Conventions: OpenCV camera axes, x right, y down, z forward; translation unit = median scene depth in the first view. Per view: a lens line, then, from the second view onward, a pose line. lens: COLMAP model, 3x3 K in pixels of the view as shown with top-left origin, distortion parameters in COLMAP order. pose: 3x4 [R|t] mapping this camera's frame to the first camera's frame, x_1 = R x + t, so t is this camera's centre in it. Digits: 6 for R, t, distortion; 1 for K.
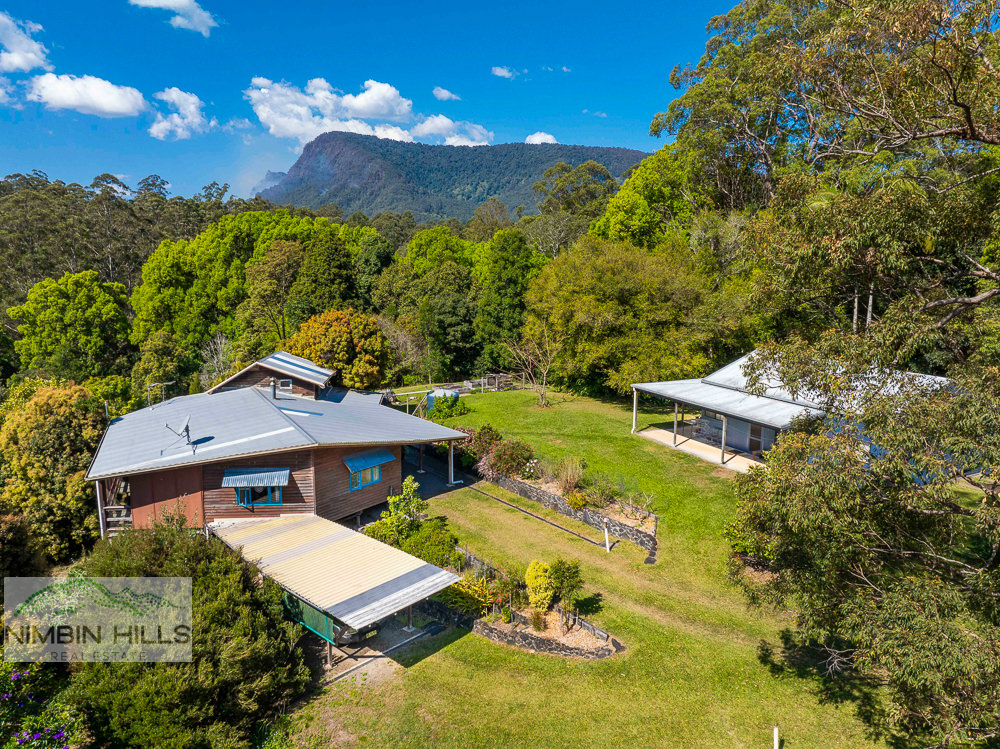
lens RADIAL K [[702.1, 0, 501.7], [0, 702.1, 377.8], [0, 0, 1]] dist [-0.042003, 0.004822]
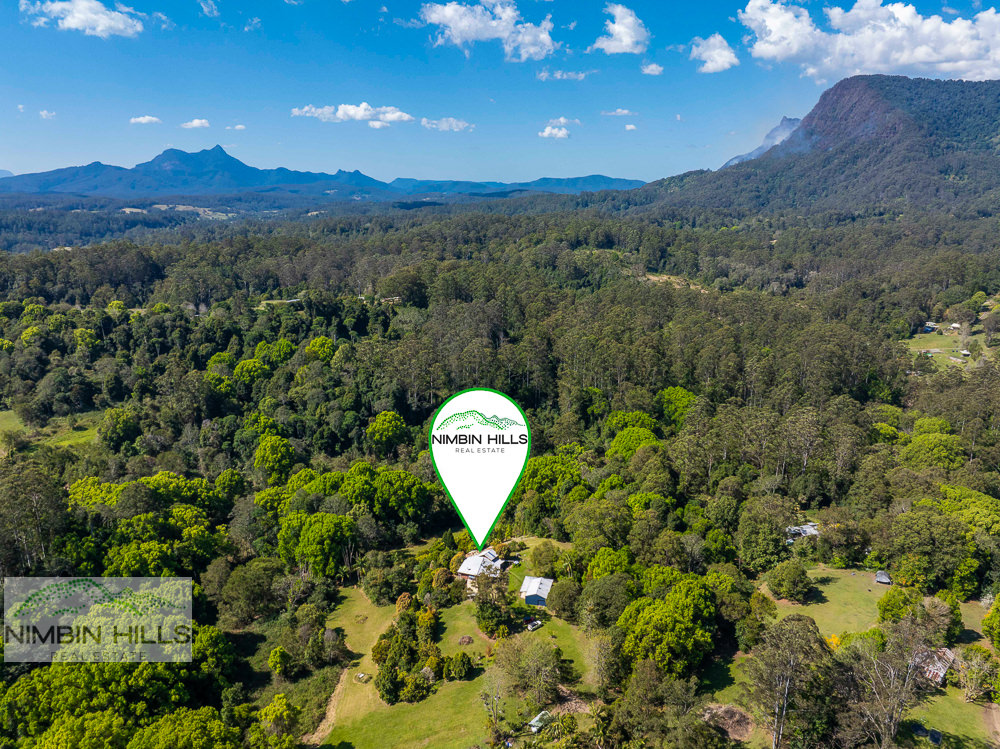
lens RADIAL K [[702.1, 0, 499.0], [0, 702.1, 374.3], [0, 0, 1]] dist [-0.042003, 0.004822]
pose [[0.765249, 0.159026, -0.623782, 2.284112], [-0.103411, 0.986790, 0.124706, -1.522232], [0.635373, -0.030925, 0.771586, -2.376150]]
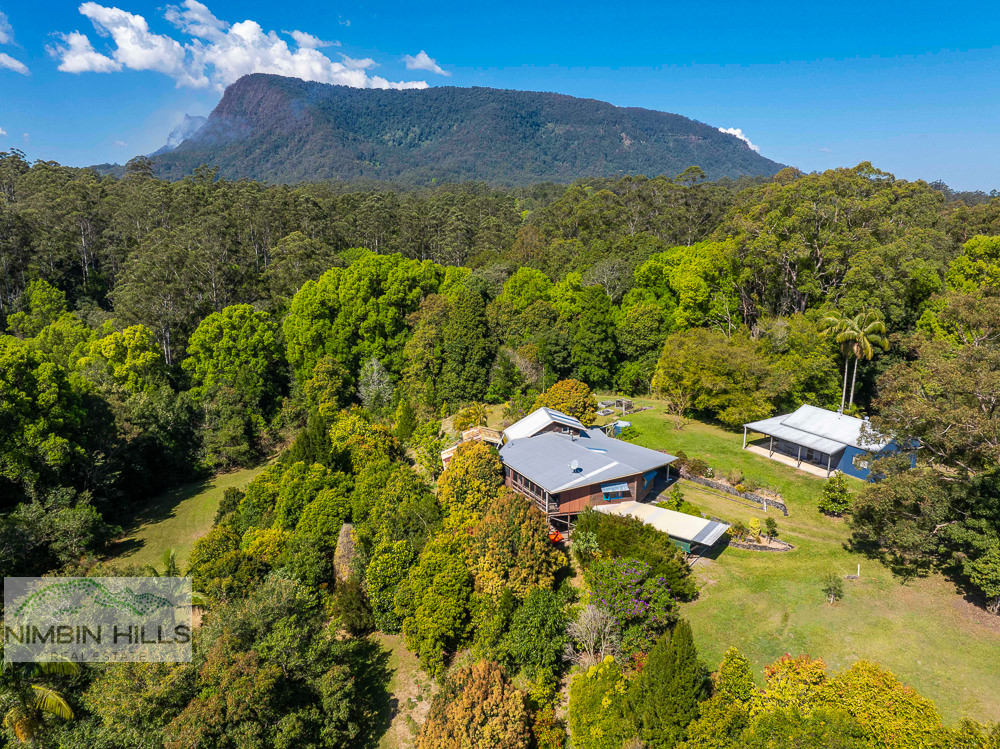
lens RADIAL K [[702.1, 0, 501.1], [0, 702.1, 369.3], [0, 0, 1]] dist [-0.042003, 0.004822]
pose [[0.995310, -0.030689, 0.091744, -0.320240], [0.024685, 0.997523, 0.065868, -0.140233], [-0.093538, -0.063294, 0.993602, -0.422428]]
